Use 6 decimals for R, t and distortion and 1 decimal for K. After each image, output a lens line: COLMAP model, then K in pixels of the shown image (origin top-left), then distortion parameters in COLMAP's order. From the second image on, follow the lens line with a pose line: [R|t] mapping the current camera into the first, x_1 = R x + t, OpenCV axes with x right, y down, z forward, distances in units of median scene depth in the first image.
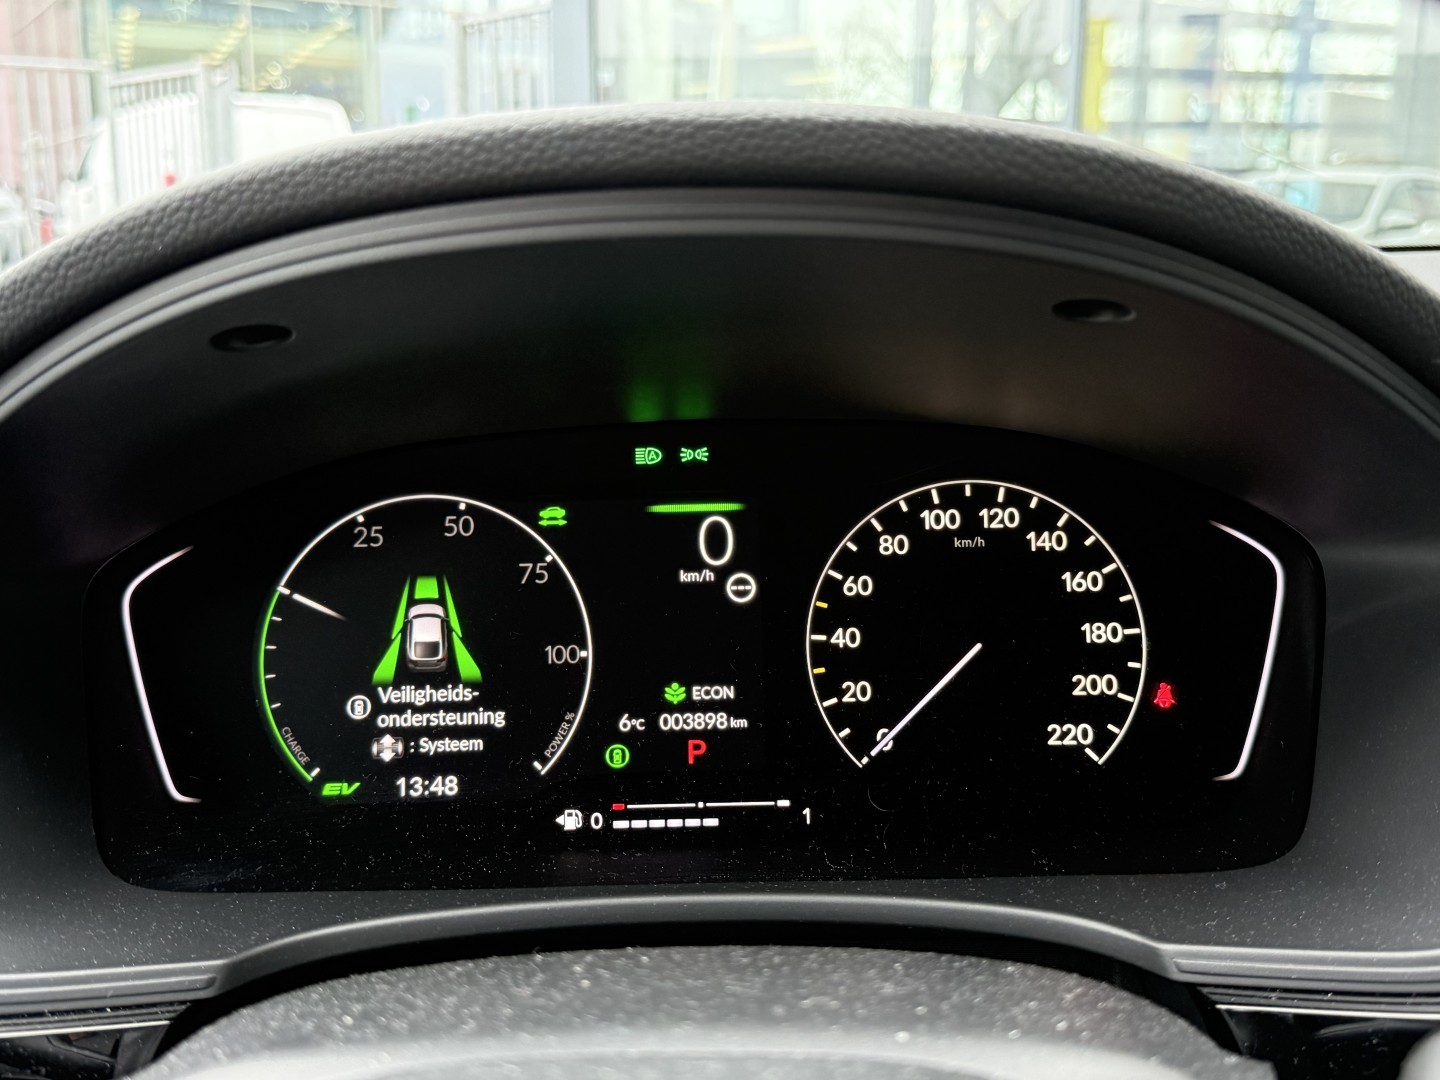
lens RADIAL K [[1396.3, 0, 715.8], [0, 1396.3, 534.3], [0, 0, 1]] dist [0.134572, 0.000000]
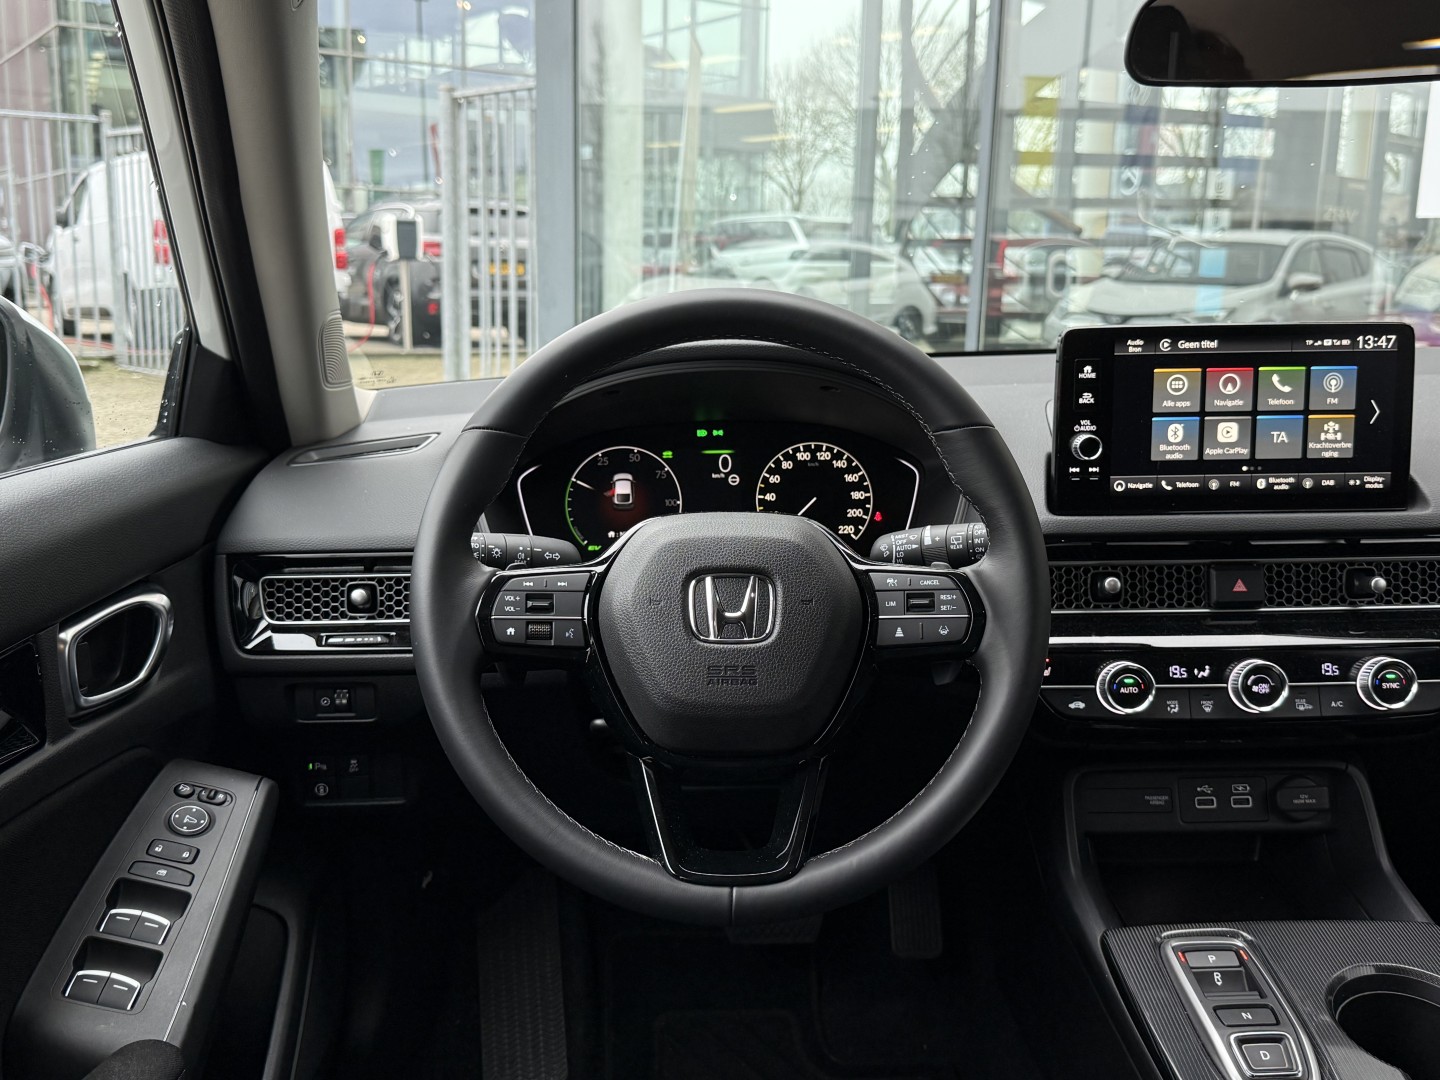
lens RADIAL K [[1433.3, 0, 719.9], [0, 1433.3, 543.3], [0, 0, 1]] dist [0.111845, 0.000000]
pose [[0.999342, 0.006320, 0.035726, -0.113683], [-0.005396, 0.999650, -0.025883, 0.243106], [-0.035877, 0.025673, 0.999026, -1.913565]]
